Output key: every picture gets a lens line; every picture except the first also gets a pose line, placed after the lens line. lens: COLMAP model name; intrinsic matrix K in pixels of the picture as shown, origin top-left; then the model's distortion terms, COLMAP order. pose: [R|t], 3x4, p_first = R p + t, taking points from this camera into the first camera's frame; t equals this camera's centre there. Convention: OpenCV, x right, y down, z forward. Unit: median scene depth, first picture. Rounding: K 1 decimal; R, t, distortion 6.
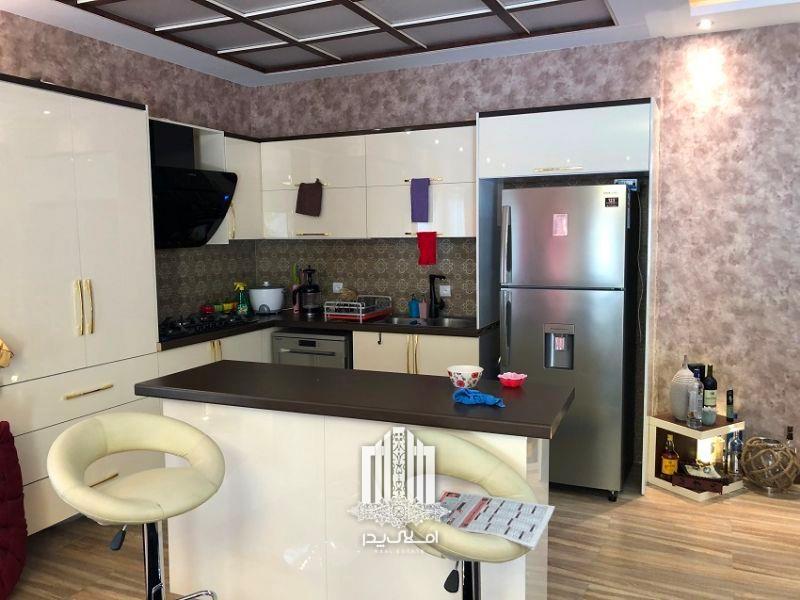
lens RADIAL K [[651.3, 0, 404.2], [0, 651.3, 294.3], [0, 0, 1]] dist [0.044546, -0.039463]
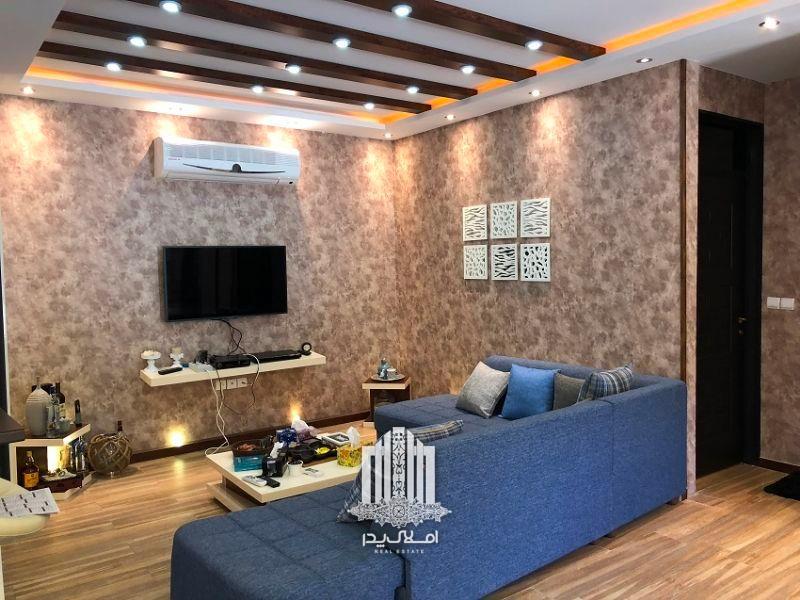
lens RADIAL K [[651.3, 0, 404.2], [0, 651.3, 294.3], [0, 0, 1]] dist [0.044546, -0.039463]
pose [[0.476337, -0.041613, 0.878278, -0.246448], [0.091674, 0.995786, -0.002539, 0.011090], [-0.874471, 0.081725, 0.478144, -0.100161]]
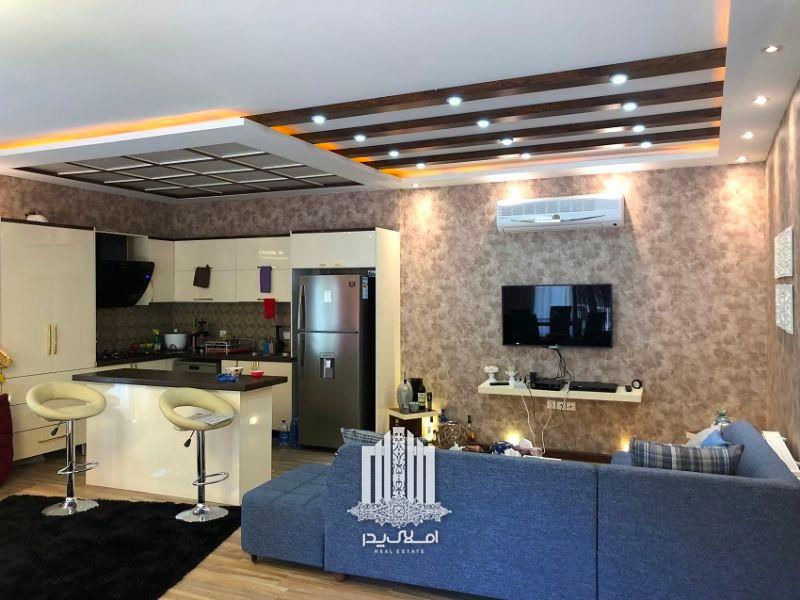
lens RADIAL K [[651.3, 0, 404.2], [0, 651.3, 294.3], [0, 0, 1]] dist [0.044546, -0.039463]
pose [[0.999881, 0.009684, 0.012036, 0.383813], [-0.008543, 0.995768, -0.091499, 0.043596], [-0.012871, 0.091386, 0.995732, -0.689407]]
